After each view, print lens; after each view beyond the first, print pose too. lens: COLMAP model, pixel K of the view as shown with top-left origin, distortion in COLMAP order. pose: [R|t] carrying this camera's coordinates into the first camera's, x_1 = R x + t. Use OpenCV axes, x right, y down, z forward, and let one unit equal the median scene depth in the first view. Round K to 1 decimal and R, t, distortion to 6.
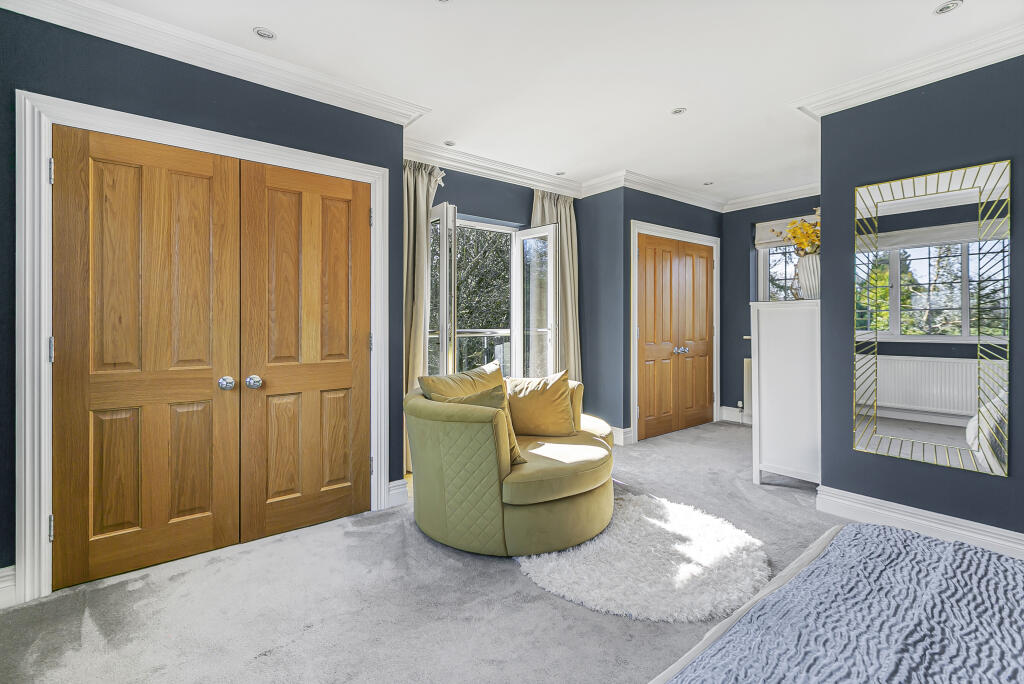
lens RADIAL K [[461.6, 0, 514.6], [0, 461.6, 316.6], [0, 0, 1]] dist [-0.000749, -0.000126]
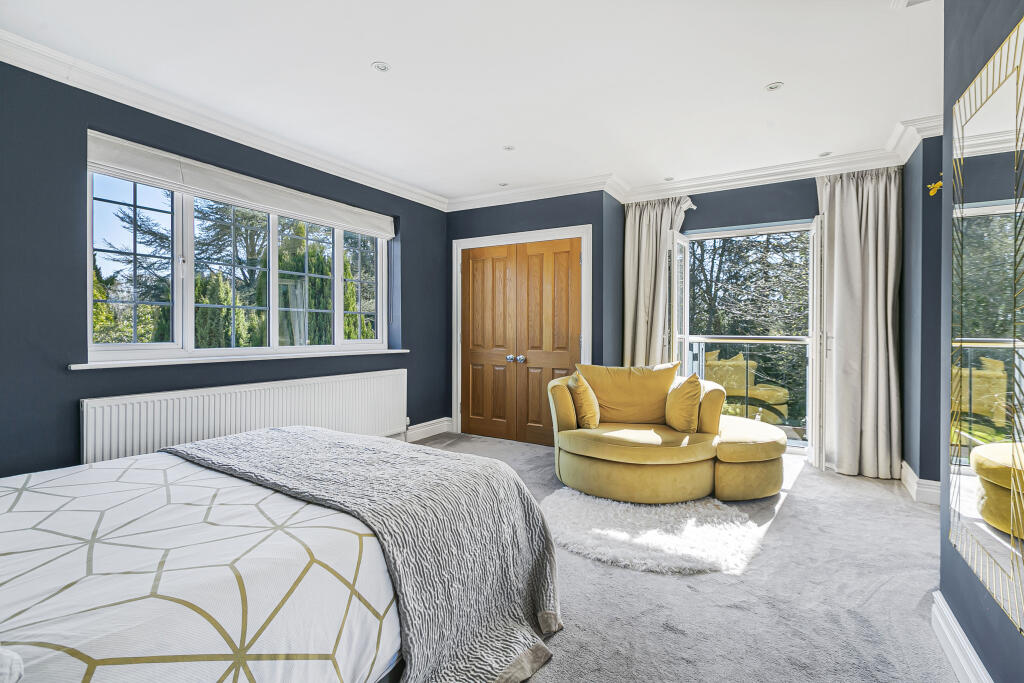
lens RADIAL K [[465.7, 0, 513.1], [0, 465.7, 326.7], [0, 0, 1]] dist [-0.001169, -0.000225]
pose [[0.361731, 0.002047, -0.932280, 1.128321], [0.003633, 0.999987, 0.003606, 0.002016], [0.932275, -0.004691, 0.361719, 0.252493]]
